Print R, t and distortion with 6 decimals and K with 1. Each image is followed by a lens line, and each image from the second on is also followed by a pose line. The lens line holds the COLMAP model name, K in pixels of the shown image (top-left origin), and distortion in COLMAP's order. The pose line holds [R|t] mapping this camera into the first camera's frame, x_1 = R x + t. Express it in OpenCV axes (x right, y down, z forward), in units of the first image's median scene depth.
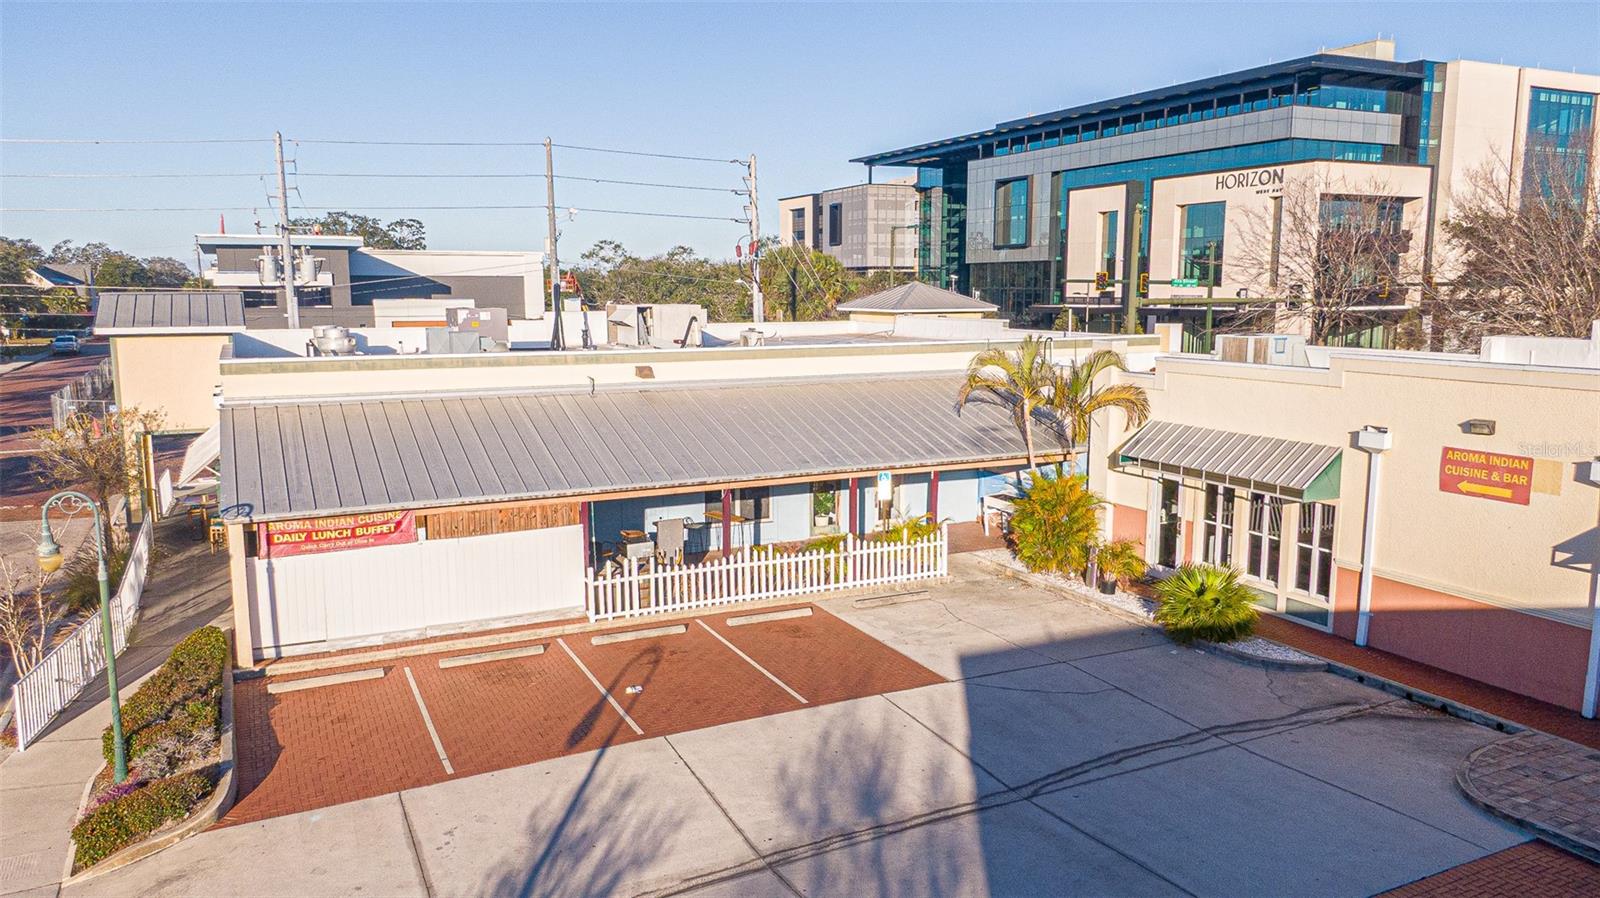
lens RADIAL K [[1145.7, 0, 803.4], [0, 1145.7, 457.0], [0, 0, 1]] dist [0.062095, -0.075491]
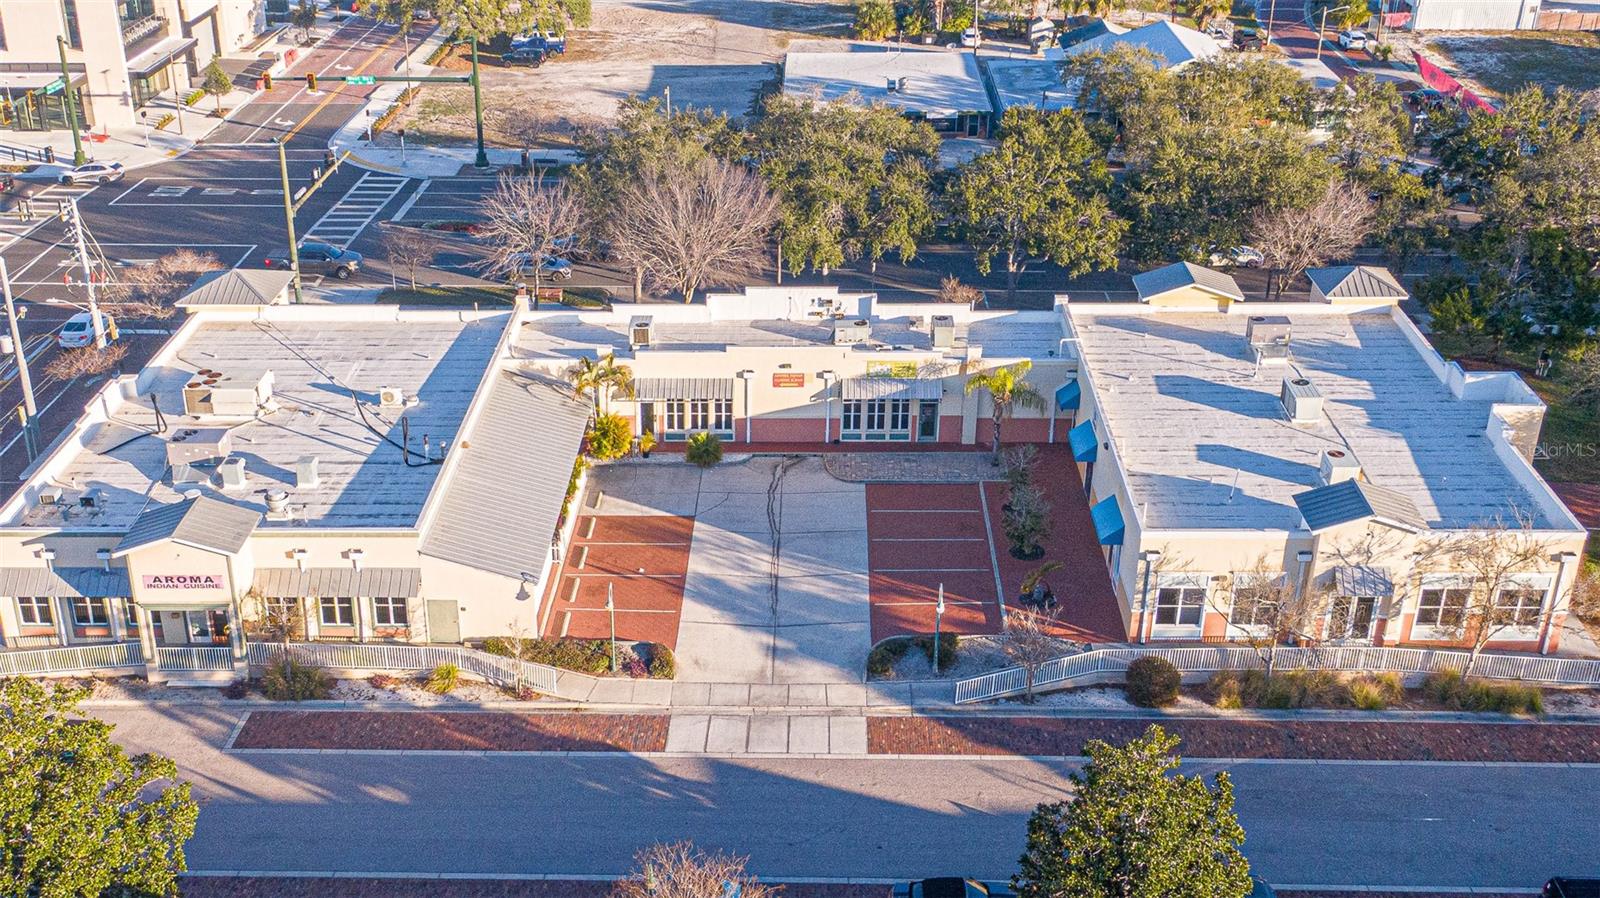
lens RADIAL K [[1700.7, 0, 758.7], [0, 1700.7, 447.4], [0, 0, 1]] dist [0.032305, -0.017001]
pose [[0.455195, -0.386727, 0.802022, -0.626653], [0.138126, 0.920518, 0.365470, -0.296405], [-0.879613, -0.055580, 0.472432, -0.212130]]
